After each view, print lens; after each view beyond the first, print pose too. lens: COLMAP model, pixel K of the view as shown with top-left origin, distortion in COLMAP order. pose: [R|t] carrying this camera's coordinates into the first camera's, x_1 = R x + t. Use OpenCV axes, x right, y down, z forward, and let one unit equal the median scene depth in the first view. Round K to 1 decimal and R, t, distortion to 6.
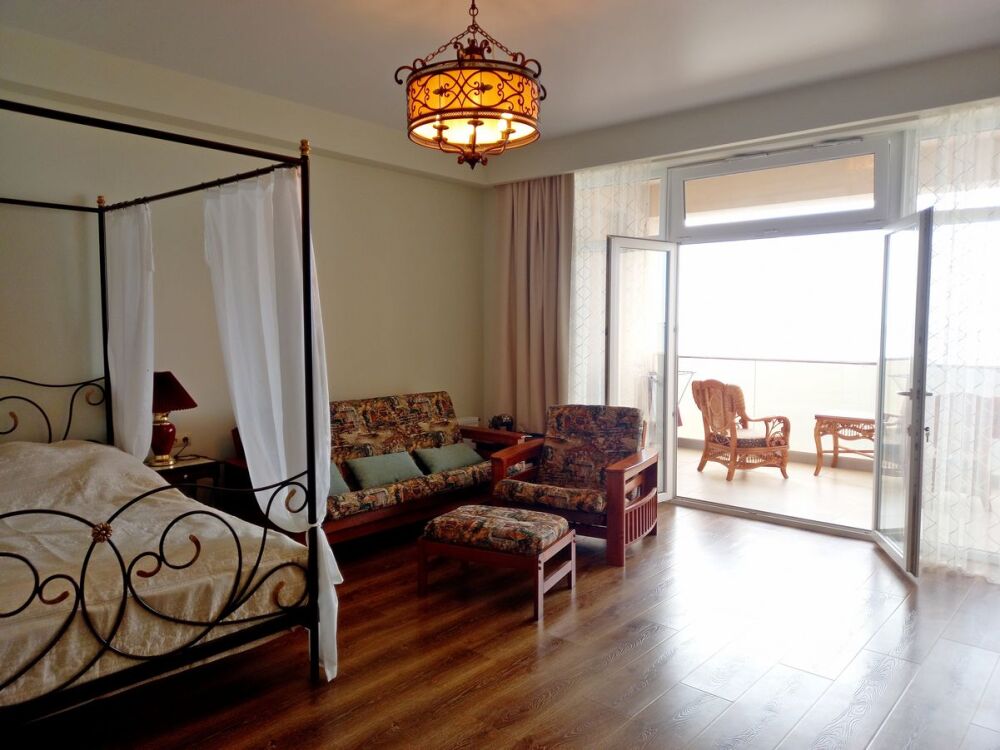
lens RADIAL K [[714.2, 0, 500.4], [0, 714.2, 370.2], [0, 0, 1]] dist [0.062819, -0.056796]
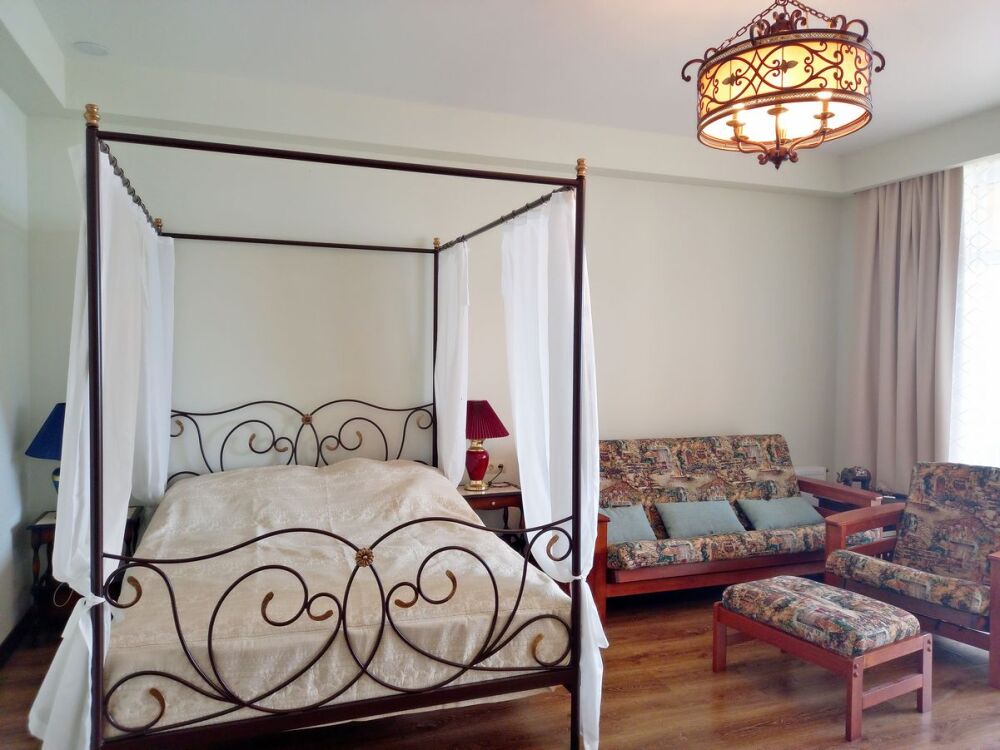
lens RADIAL K [[728.1, 0, 500.7], [0, 728.1, 375.5], [0, 0, 1]] dist [0.068142, -0.071542]
pose [[0.883981, 0.021182, -0.467044, 0.080771], [-0.038180, 0.998907, -0.026960, -0.010693], [0.465962, 0.041664, 0.883823, 0.123965]]
